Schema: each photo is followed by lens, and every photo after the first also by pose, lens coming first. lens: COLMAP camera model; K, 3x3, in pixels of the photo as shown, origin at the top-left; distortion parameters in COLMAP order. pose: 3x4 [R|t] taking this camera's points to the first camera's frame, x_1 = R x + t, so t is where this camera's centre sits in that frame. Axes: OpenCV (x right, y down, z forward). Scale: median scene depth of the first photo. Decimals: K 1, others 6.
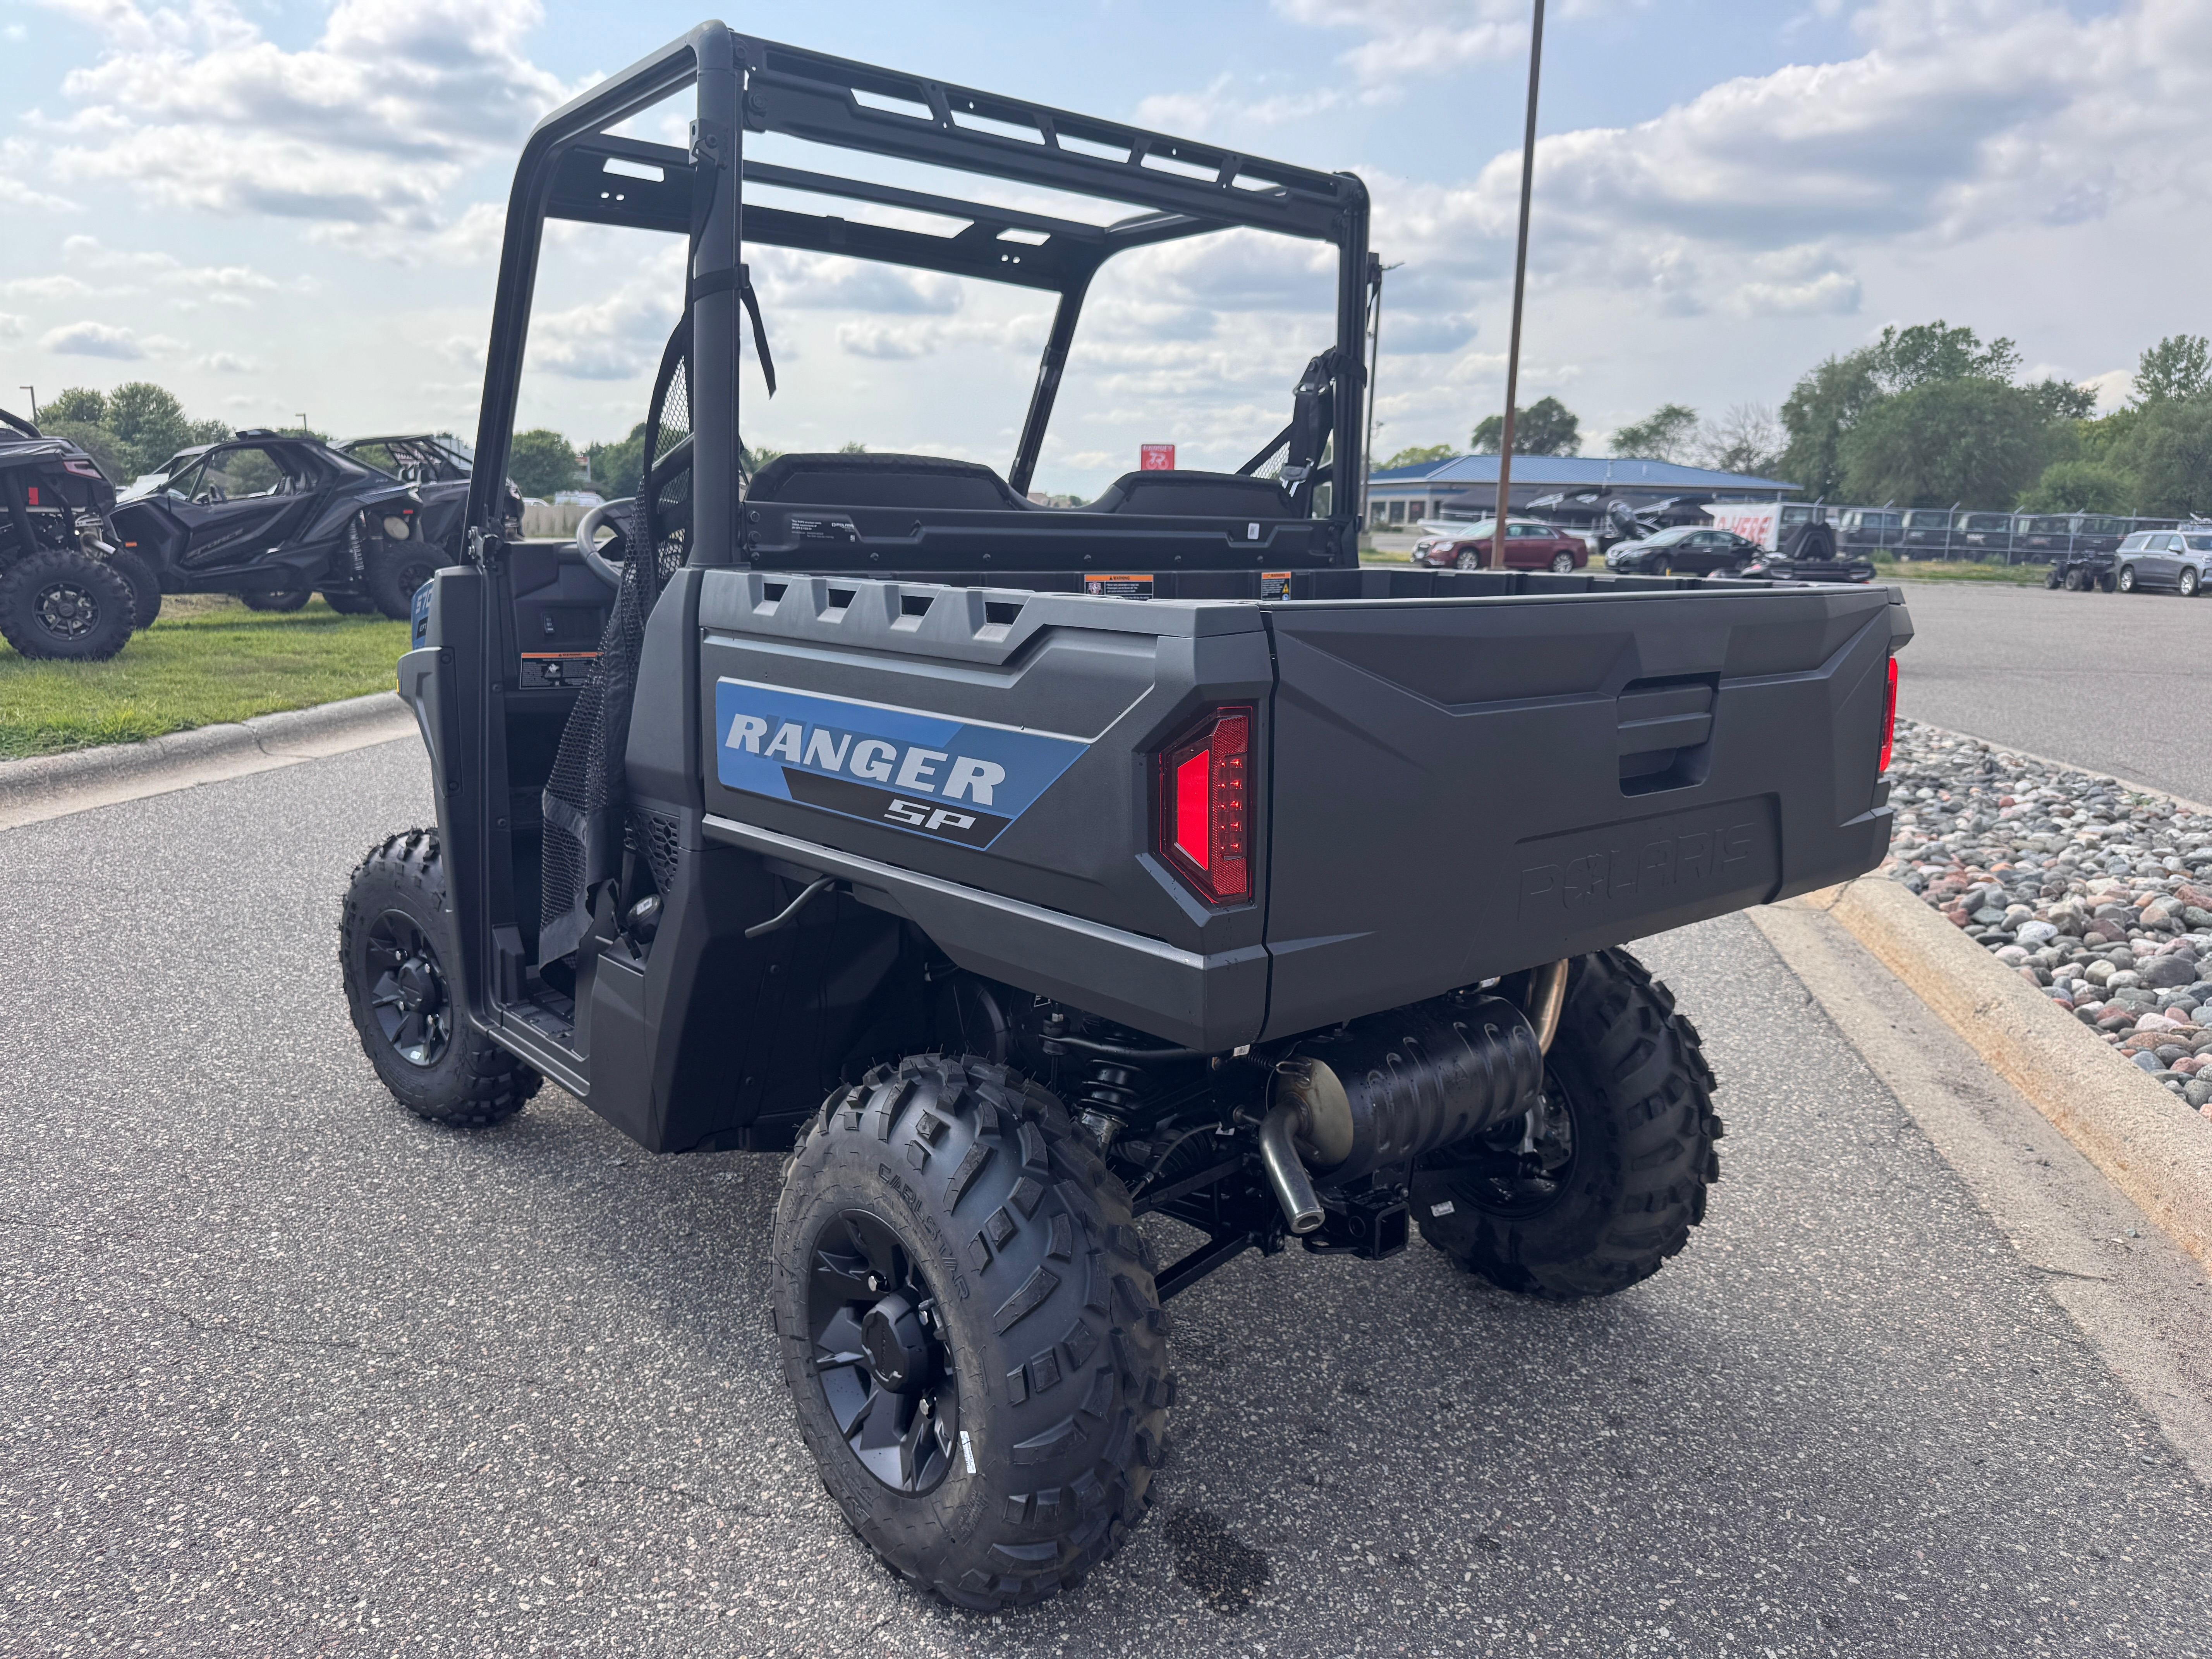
lens RADIAL K [[1601.7, 0, 1106.0], [0, 1601.7, 829.5], [0, 0, 1]] dist [0.061517, -0.066790]
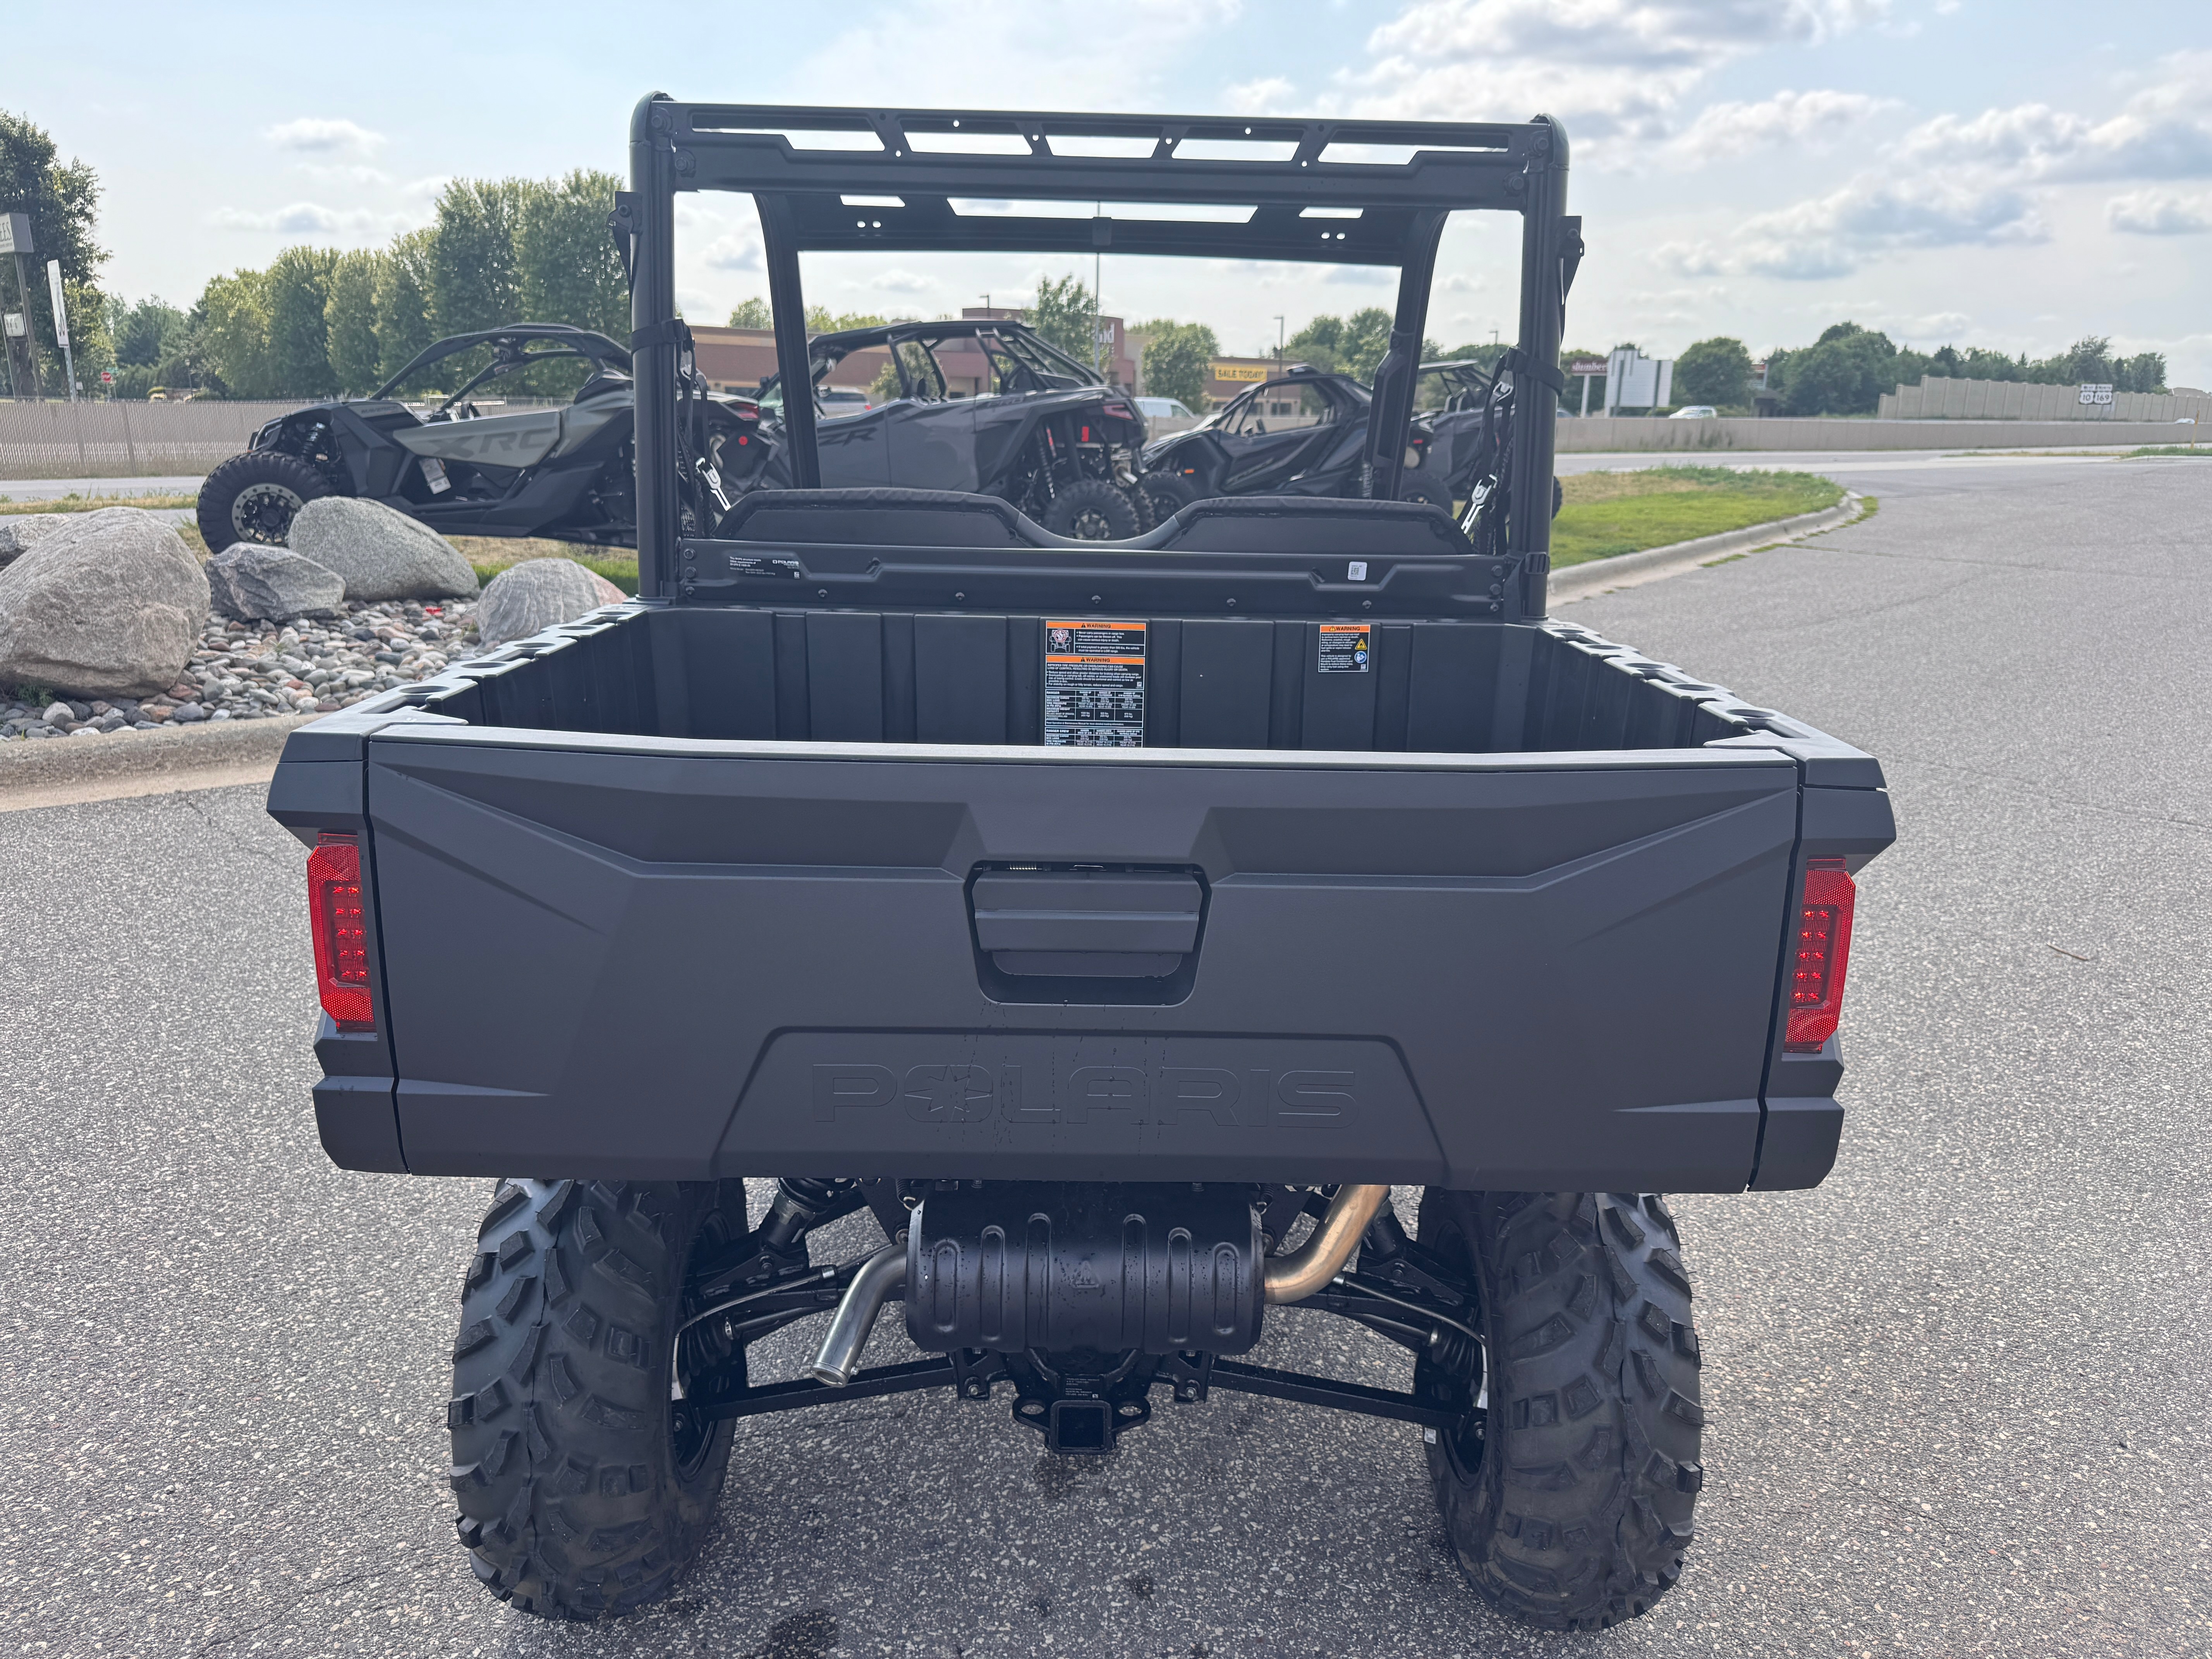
lens RADIAL K [[1609.7, 0, 1106.0], [0, 1609.7, 829.5], [0, 0, 1]] dist [0.033940, -0.062772]
pose [[0.764346, 0.157047, -0.625388, 0.215679], [-0.122371, 0.987590, 0.098442, -0.048073], [0.633088, 0.001286, 0.774079, 0.109022]]
